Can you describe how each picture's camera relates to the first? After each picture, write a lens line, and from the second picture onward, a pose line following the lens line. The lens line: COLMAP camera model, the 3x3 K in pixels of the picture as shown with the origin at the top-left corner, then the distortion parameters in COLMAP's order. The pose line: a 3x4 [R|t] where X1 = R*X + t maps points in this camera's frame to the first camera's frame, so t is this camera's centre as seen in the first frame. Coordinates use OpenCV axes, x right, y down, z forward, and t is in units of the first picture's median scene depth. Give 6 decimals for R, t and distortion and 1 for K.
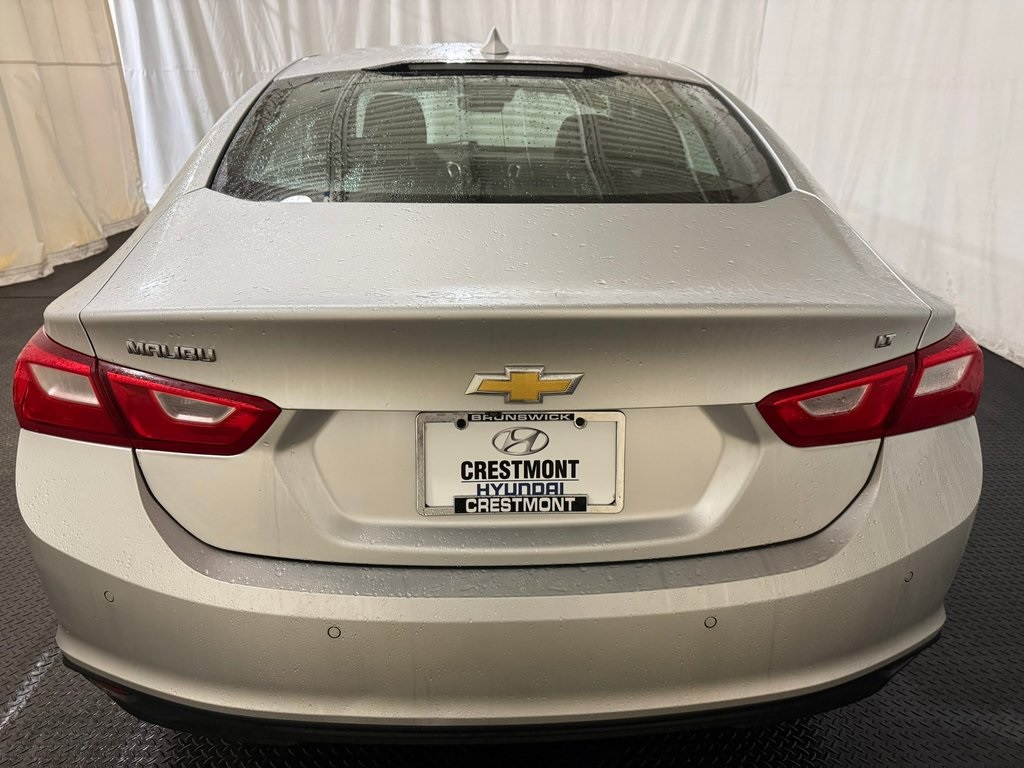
lens RADIAL K [[714.1, 0, 512.0], [0, 714.1, 384.0], [0, 0, 1]] dist [0.089784, -0.106628]
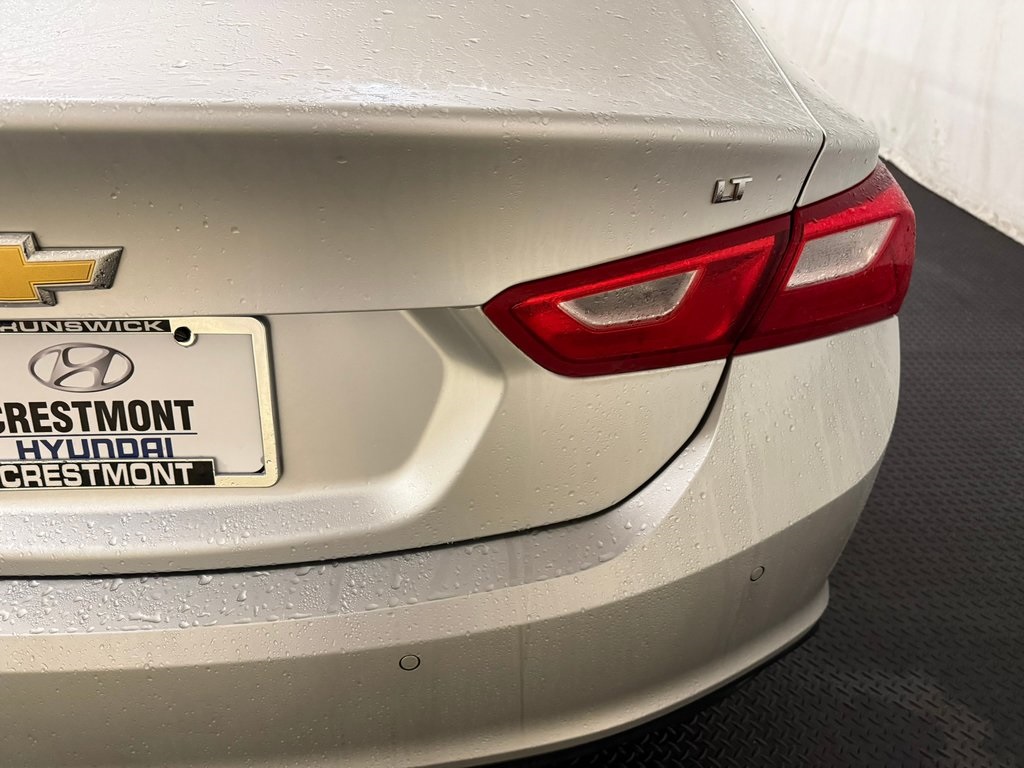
lens RADIAL K [[709.9, 0, 512.0], [0, 709.9, 384.0], [0, 0, 1]] dist [0.044499, -0.065297]
pose [[0.999969, 0.005714, 0.005332, 0.346185], [-0.006605, 0.982594, 0.185649, -0.014397], [-0.004178, -0.185679, 0.982602, 0.439823]]
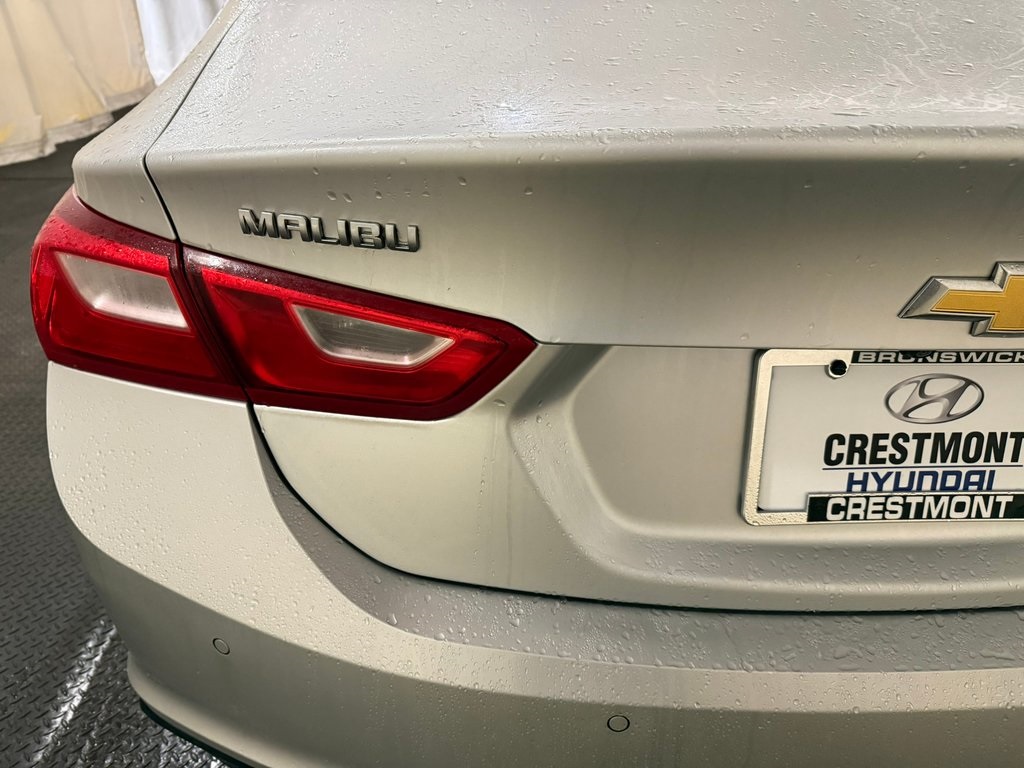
lens RADIAL K [[709.9, 0, 512.0], [0, 709.9, 384.0], [0, 0, 1]] dist [0.044499, -0.065297]
pose [[0.999966, 0.007941, -0.002287, -0.314048], [-0.007523, 0.989297, 0.145723, -0.010351], [0.003420, -0.145701, 0.989323, 0.446680]]
